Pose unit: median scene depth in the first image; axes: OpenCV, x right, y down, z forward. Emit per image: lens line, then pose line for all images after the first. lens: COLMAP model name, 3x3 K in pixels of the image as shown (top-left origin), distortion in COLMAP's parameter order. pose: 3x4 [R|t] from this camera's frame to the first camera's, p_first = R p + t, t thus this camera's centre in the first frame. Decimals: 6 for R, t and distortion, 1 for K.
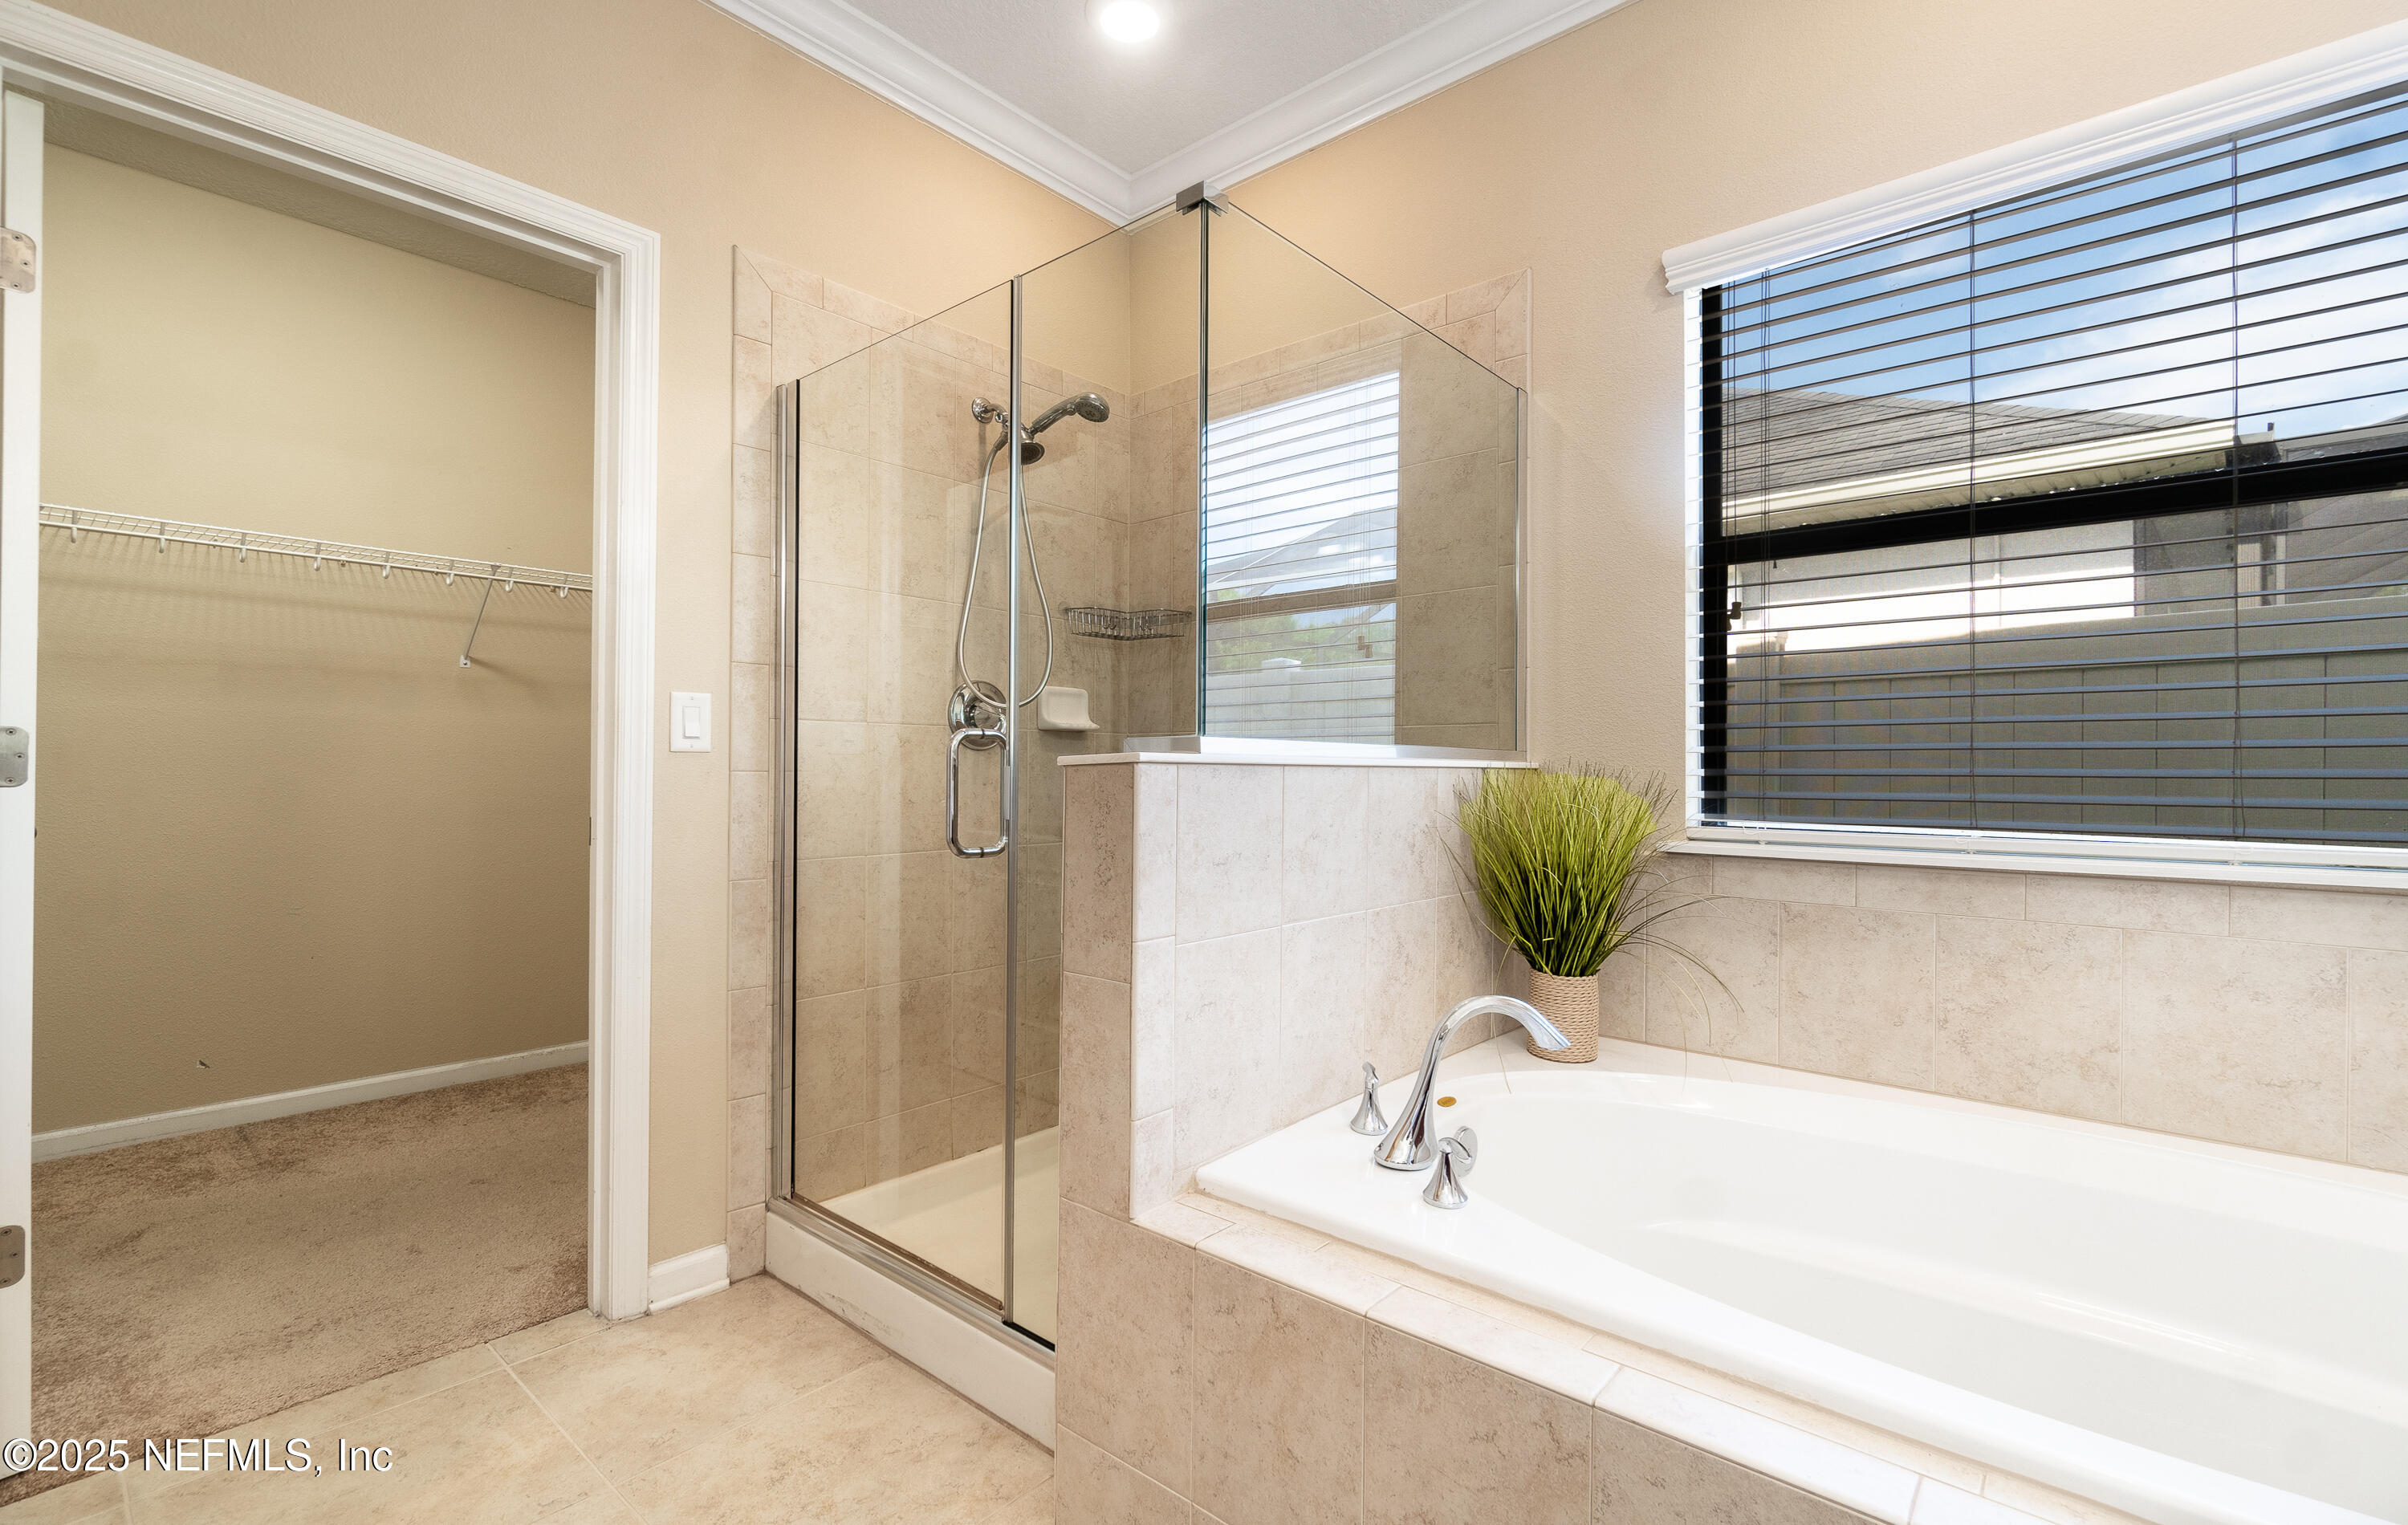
lens RADIAL K [[1051.4, 0, 1198.2], [0, 1051.4, 769.8], [0, 0, 1]] dist [-0.005959, 0.000147]
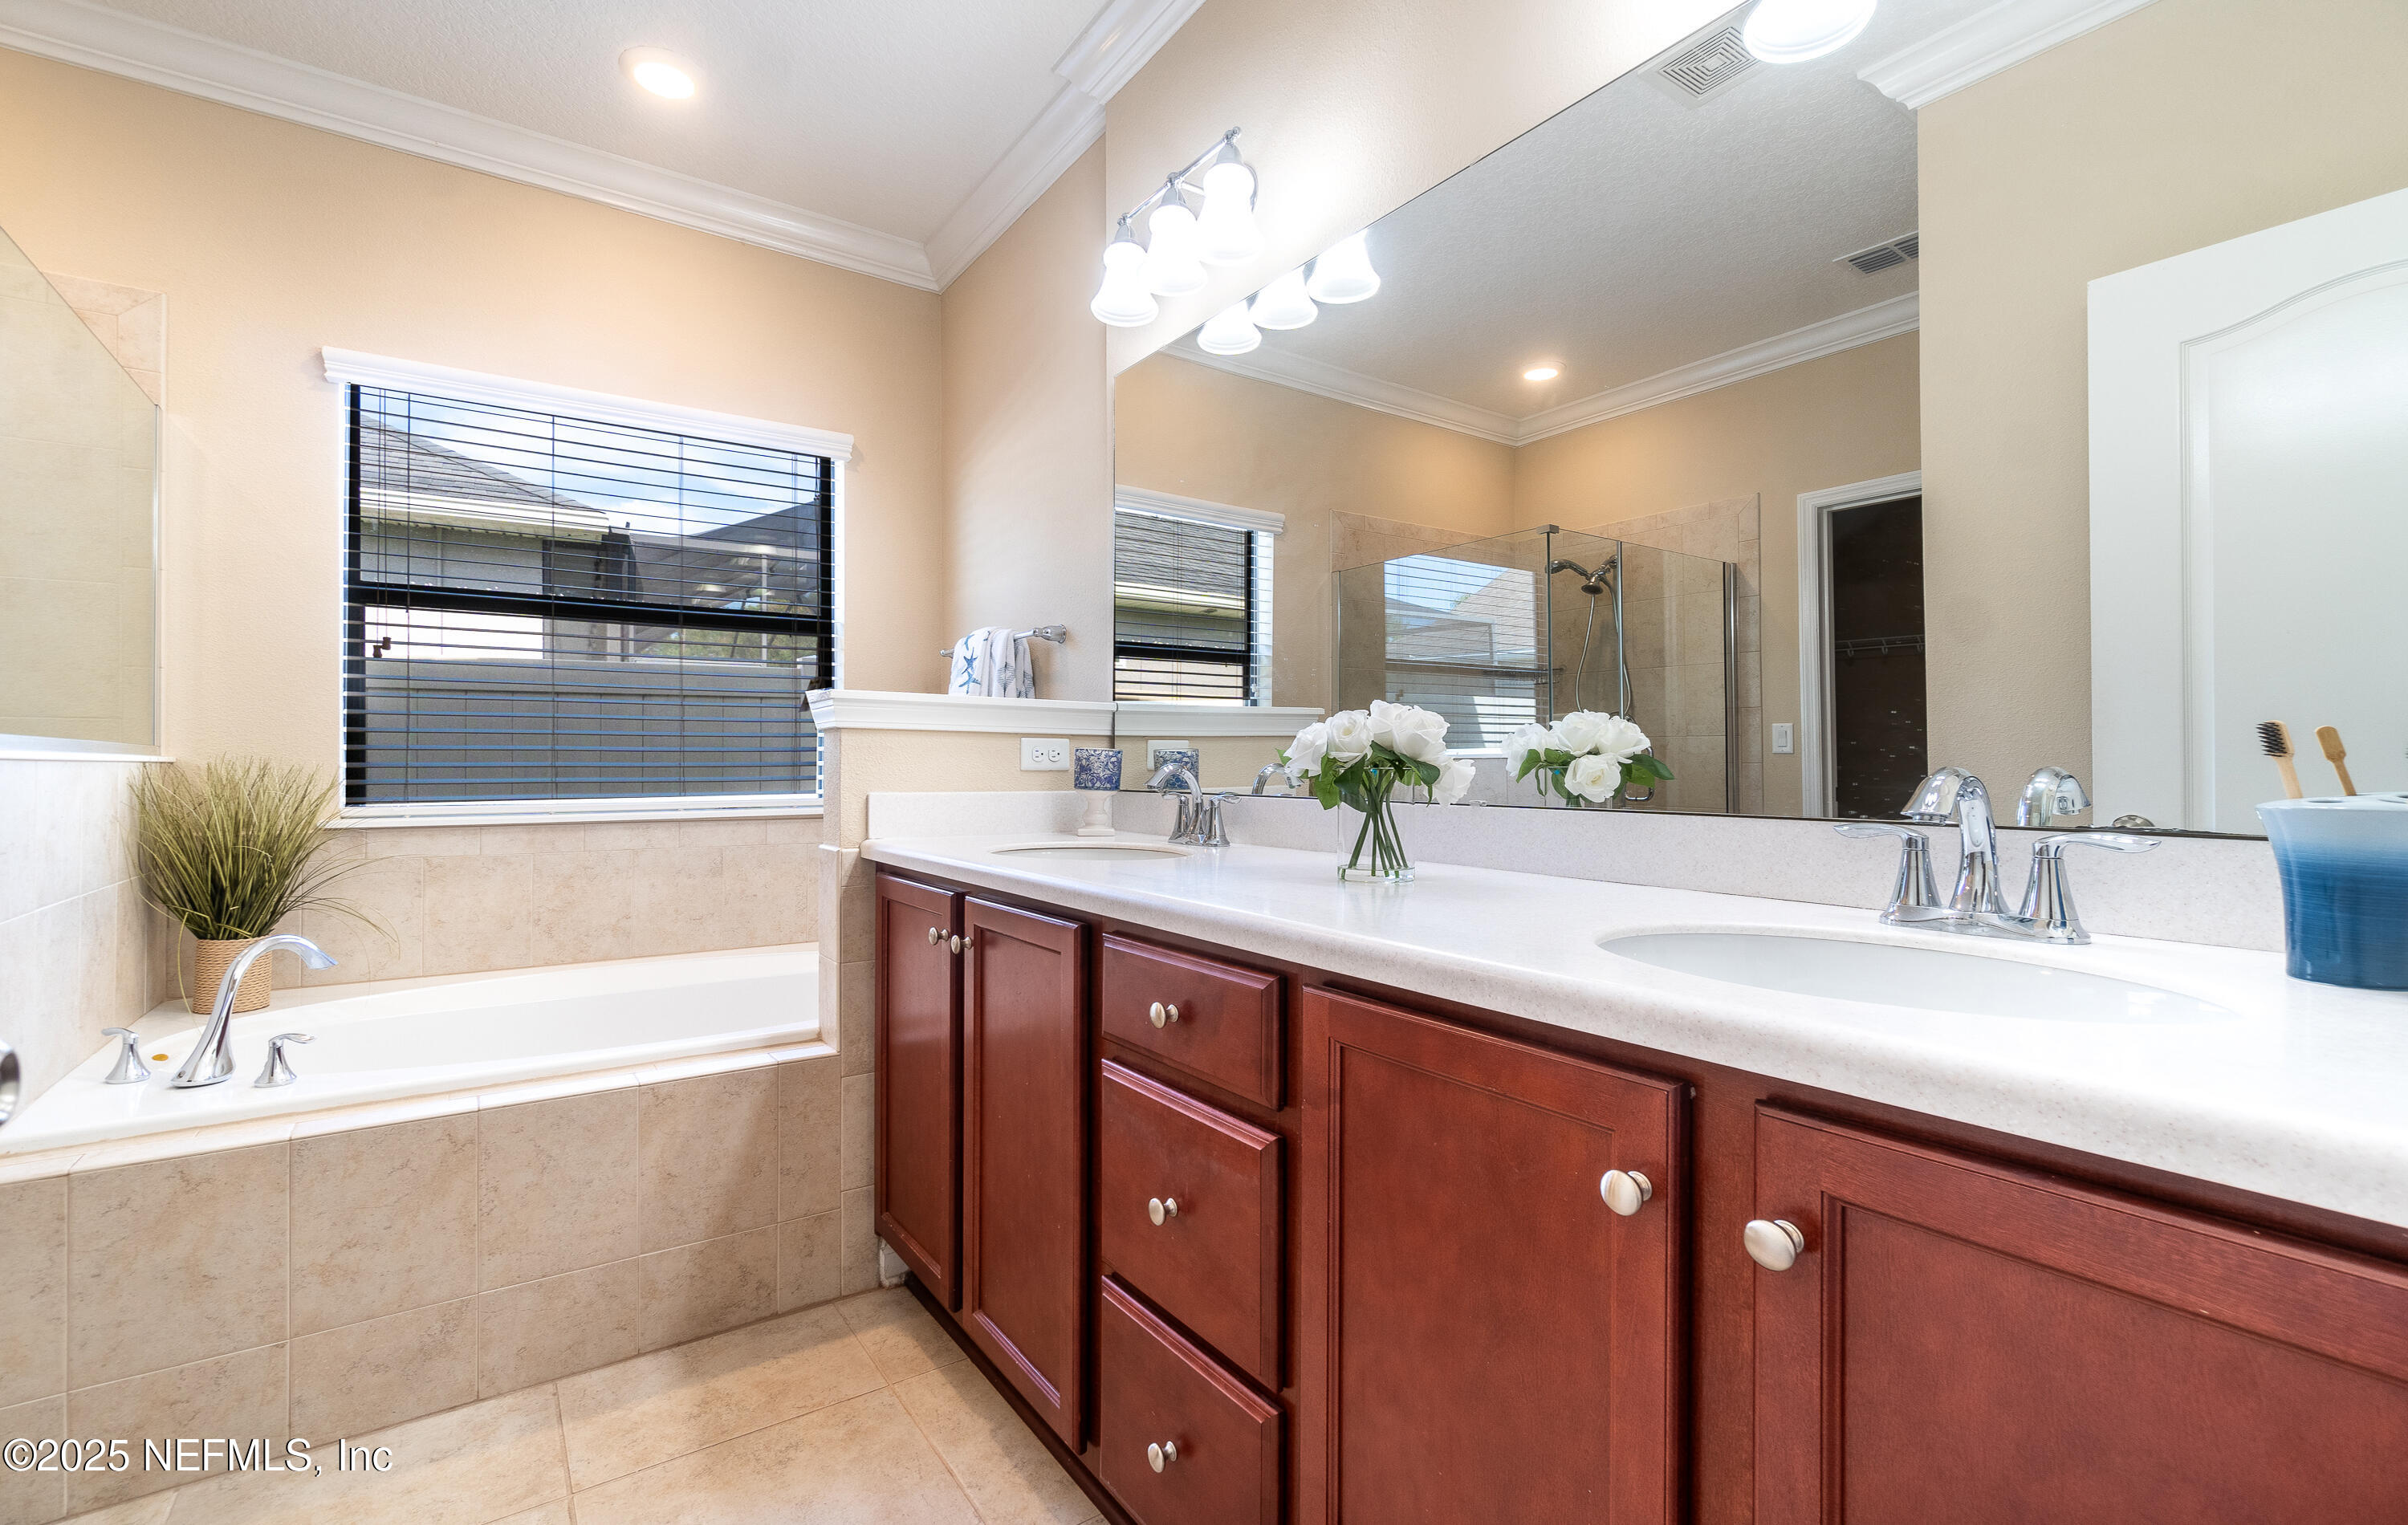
lens RADIAL K [[1073.7, 0, 1193.6], [0, 1073.7, 744.7], [0, 0, 1]] dist [0.000988, 0.000225]
pose [[0.248807, 0.013454, 0.968460, -0.559587], [0.004539, 0.999876, -0.015056, 0.002444], [-0.968542, 0.008142, 0.248716, -0.333346]]
